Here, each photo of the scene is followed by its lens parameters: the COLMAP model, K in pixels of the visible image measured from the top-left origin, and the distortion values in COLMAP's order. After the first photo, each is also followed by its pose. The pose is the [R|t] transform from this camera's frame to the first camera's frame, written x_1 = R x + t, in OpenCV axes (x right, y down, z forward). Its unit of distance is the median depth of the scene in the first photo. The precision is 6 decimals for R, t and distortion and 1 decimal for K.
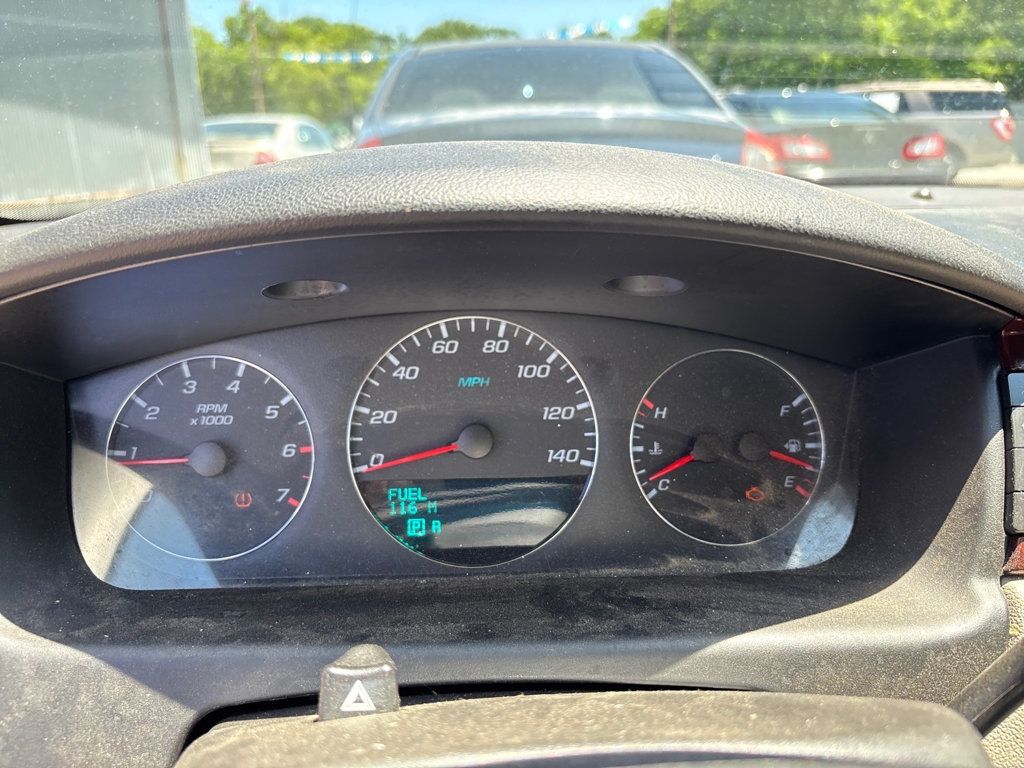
lens RADIAL K [[775.5, 0, 512.0], [0, 775.5, 384.0], [0, 0, 1]] dist [-0.000843, -0.002336]
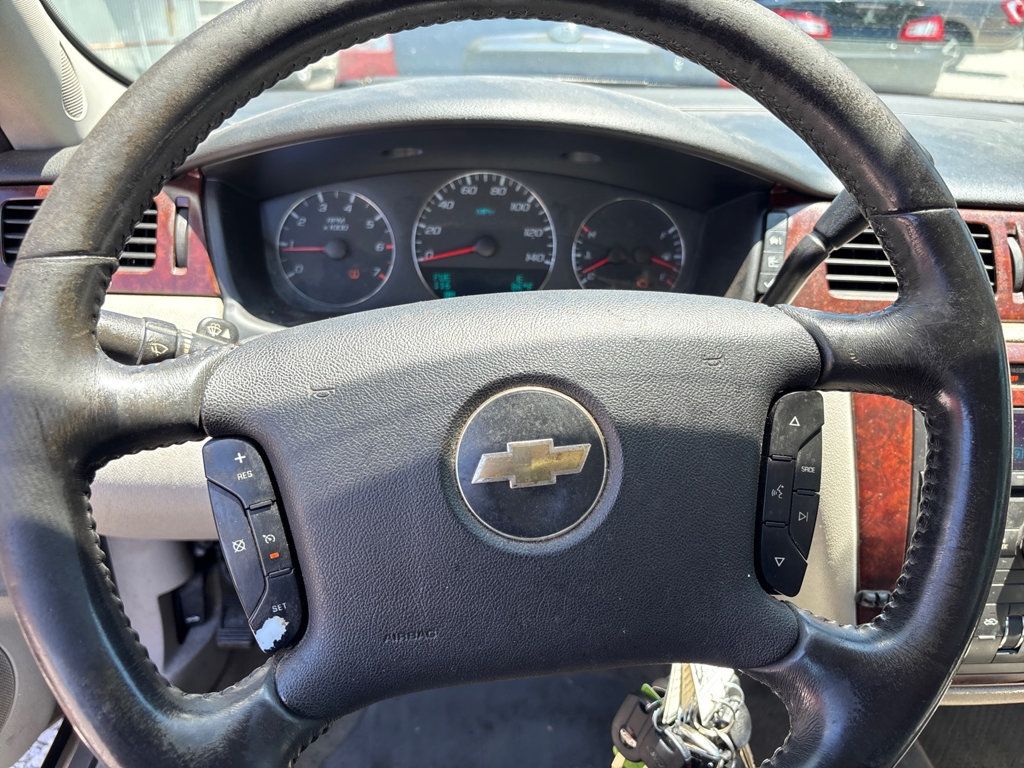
lens RADIAL K [[764.2, 0, 511.3], [0, 764.2, 398.8], [0, 0, 1]] dist [0.027917, -0.005825]
pose [[0.999322, 0.034236, 0.013536, 0.000529], [-0.036086, 0.983712, 0.176092, 0.105857], [-0.007287, -0.176461, 0.984281, -0.766202]]
